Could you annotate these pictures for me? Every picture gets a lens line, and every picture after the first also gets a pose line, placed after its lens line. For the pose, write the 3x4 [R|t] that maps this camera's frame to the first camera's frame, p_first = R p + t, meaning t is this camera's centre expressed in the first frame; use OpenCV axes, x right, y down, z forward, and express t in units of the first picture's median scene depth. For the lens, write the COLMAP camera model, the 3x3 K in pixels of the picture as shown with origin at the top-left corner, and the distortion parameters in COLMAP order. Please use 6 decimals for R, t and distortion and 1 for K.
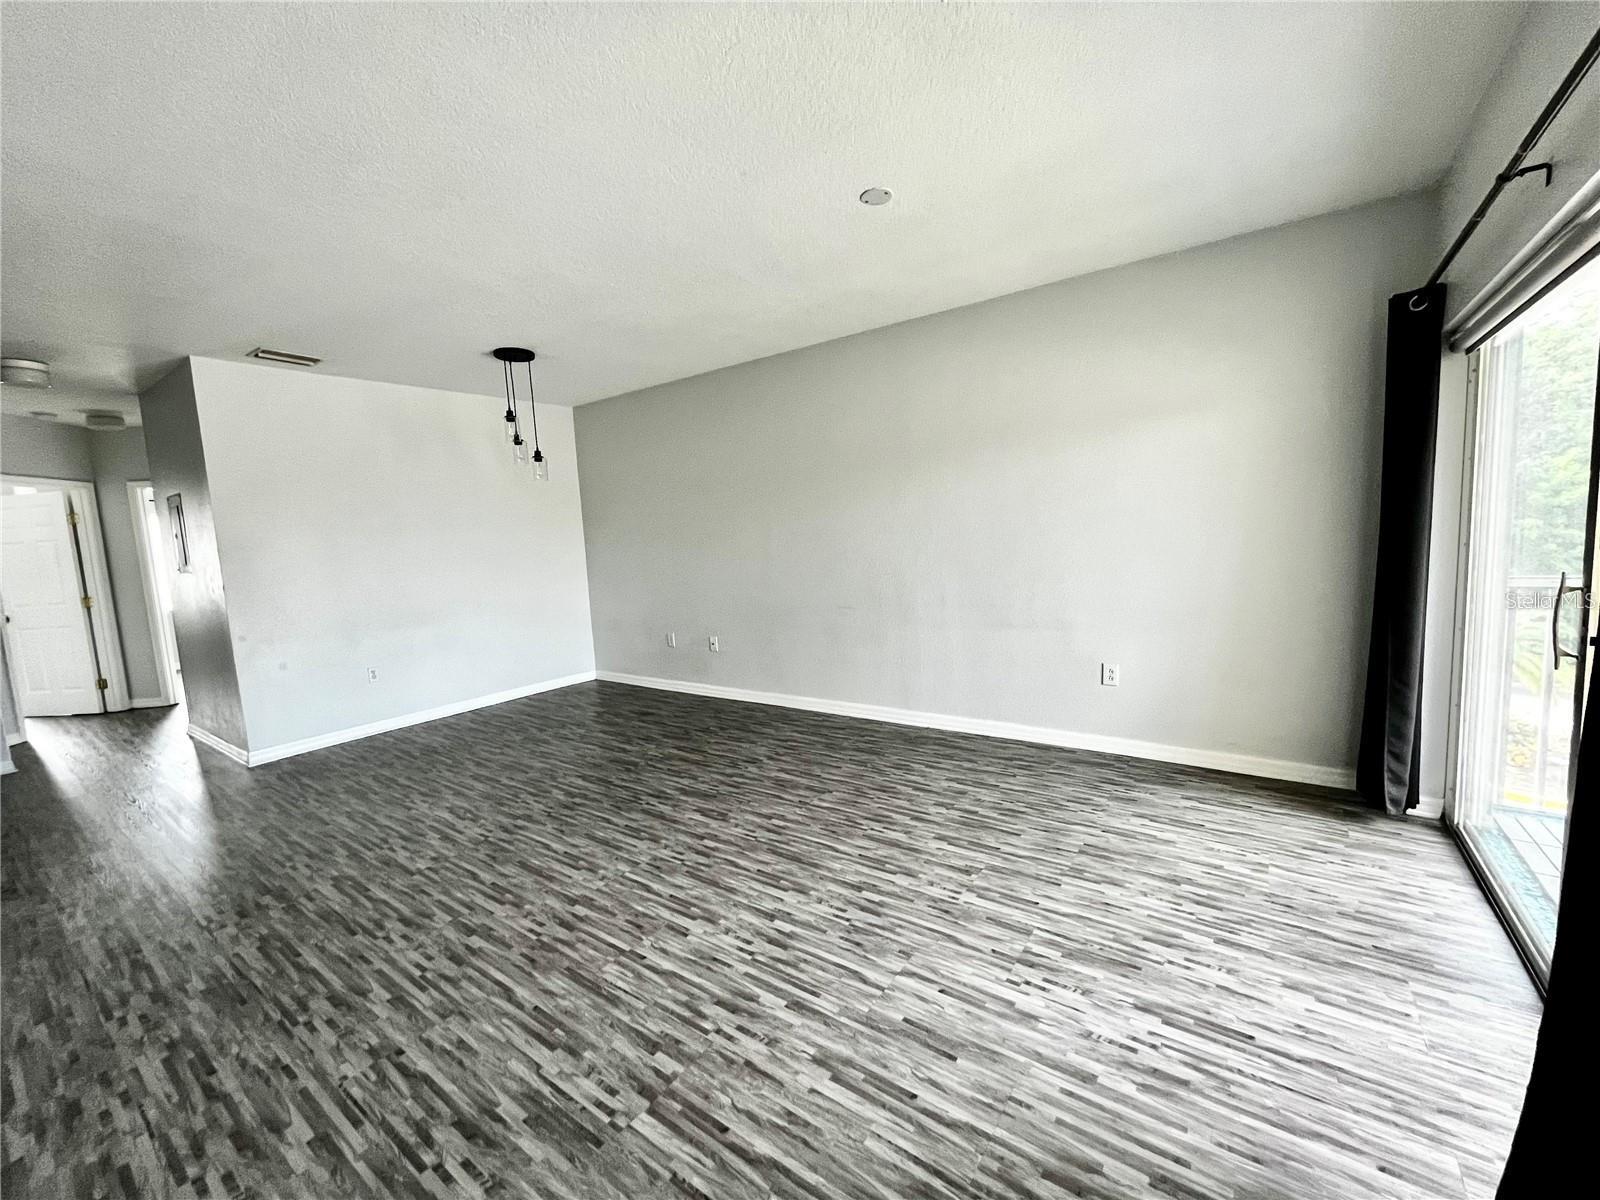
lens RADIAL K [[645.2, 0, 791.6], [0, 645.2, 606.5], [0, 0, 1]] dist [-0.003104, 0.000682]
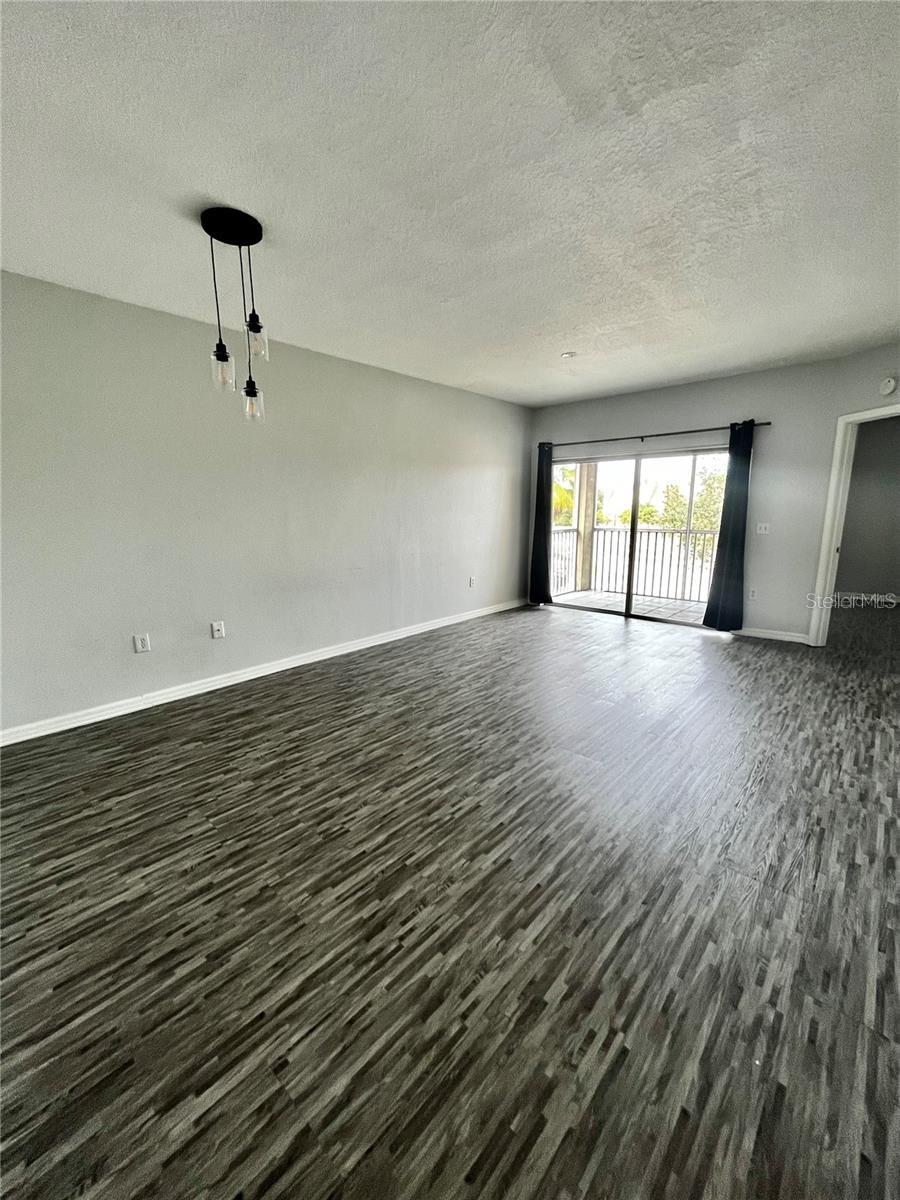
lens RADIAL K [[483.9, 0, 453.1], [0, 483.9, 611.2], [0, 0, 1]] dist [-0.003104, 0.000682]
pose [[0.102535, -0.159865, 0.981799, -0.996655], [0.115446, 0.982244, 0.147881, -0.041376], [-0.988008, 0.098181, 0.119170, 0.768848]]
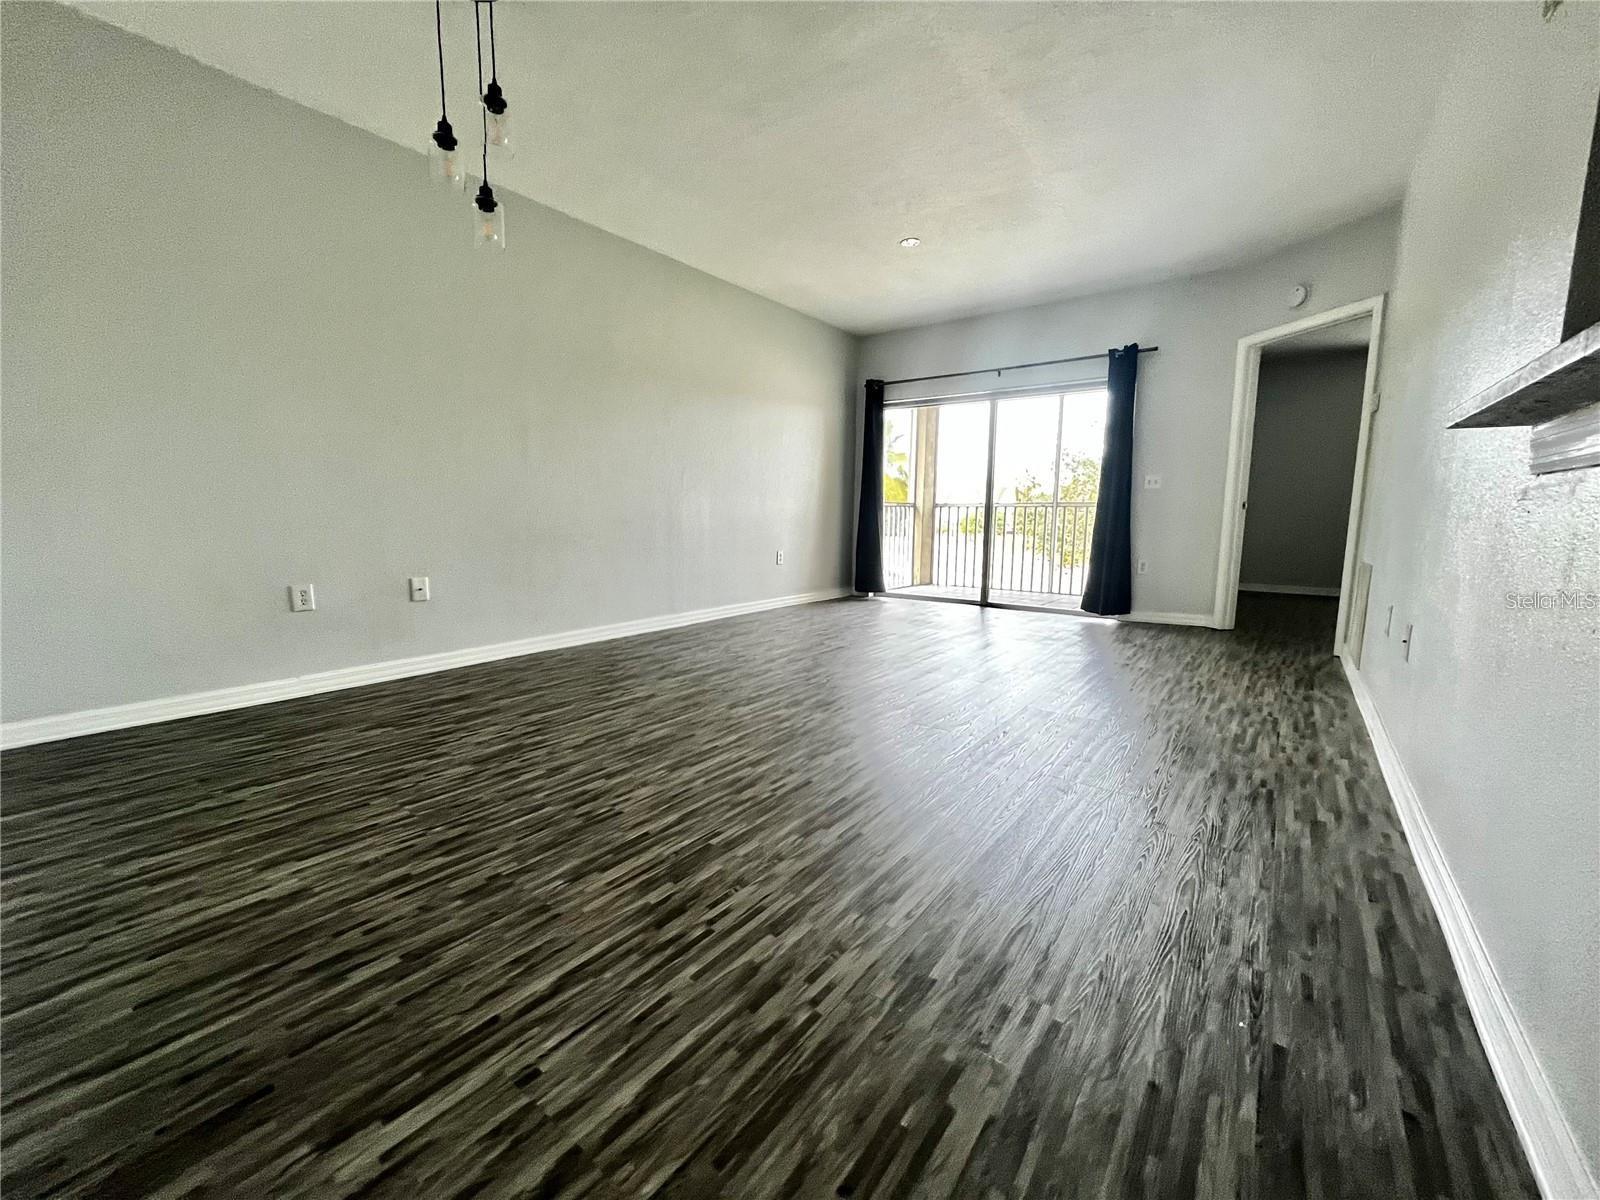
lens RADIAL K [[645.2, 0, 804.5], [0, 645.2, 611.5], [0, 0, 1]] dist [-0.003104, 0.000682]
pose [[0.007176, -0.100135, 0.994948, -0.987339], [0.104987, 0.989550, 0.098835, 0.074953], [-0.994448, 0.103747, 0.017614, 0.808348]]
